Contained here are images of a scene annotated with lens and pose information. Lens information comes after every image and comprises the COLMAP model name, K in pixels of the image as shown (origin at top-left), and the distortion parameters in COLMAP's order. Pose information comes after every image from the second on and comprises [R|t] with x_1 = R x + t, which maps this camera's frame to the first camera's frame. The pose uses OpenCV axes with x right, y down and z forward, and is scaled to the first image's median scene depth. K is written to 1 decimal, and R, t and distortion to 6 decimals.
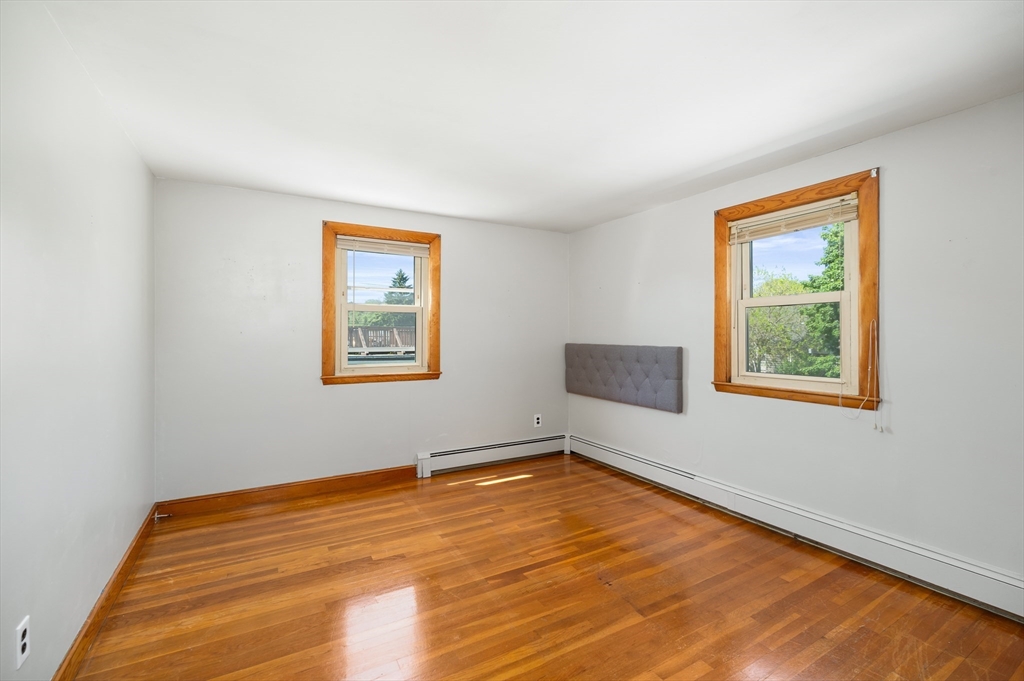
lens RADIAL K [[447.5, 0, 518.3], [0, 447.5, 330.5], [0, 0, 1]] dist [-0.001593, -0.000142]
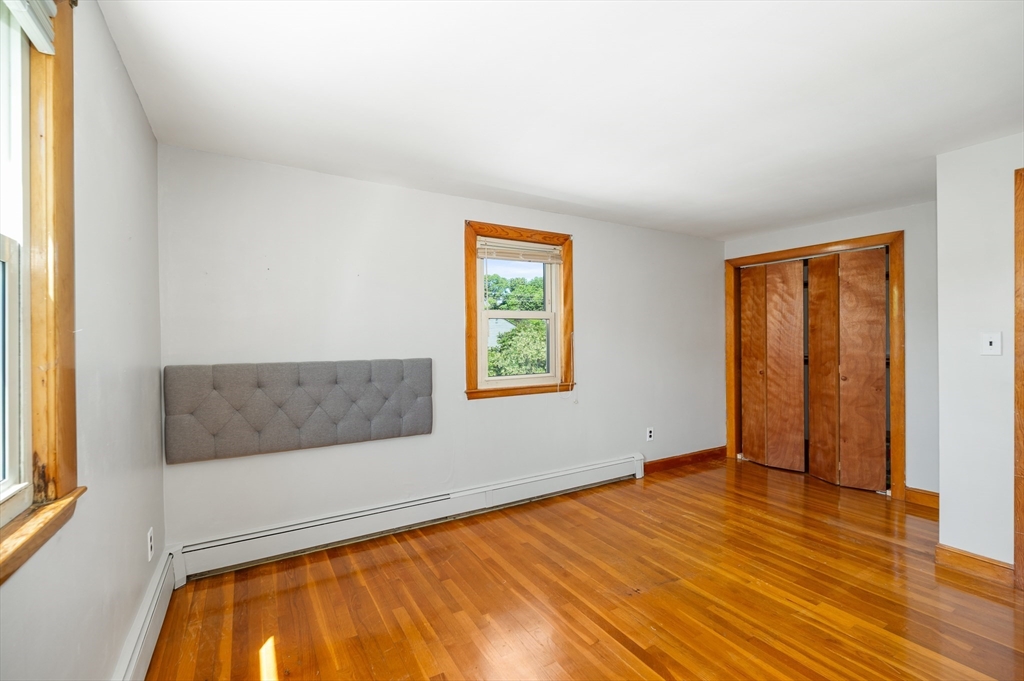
lens RADIAL K [[450.3, 0, 512.0], [0, 450.3, 340.5], [0, 0, 1]] dist [0.000030, 0.000107]
pose [[-0.015405, -0.007635, 0.999852, -0.584915], [-0.001377, 0.999970, 0.007614, -0.006061], [-0.999880, -0.001260, -0.015415, 0.939131]]
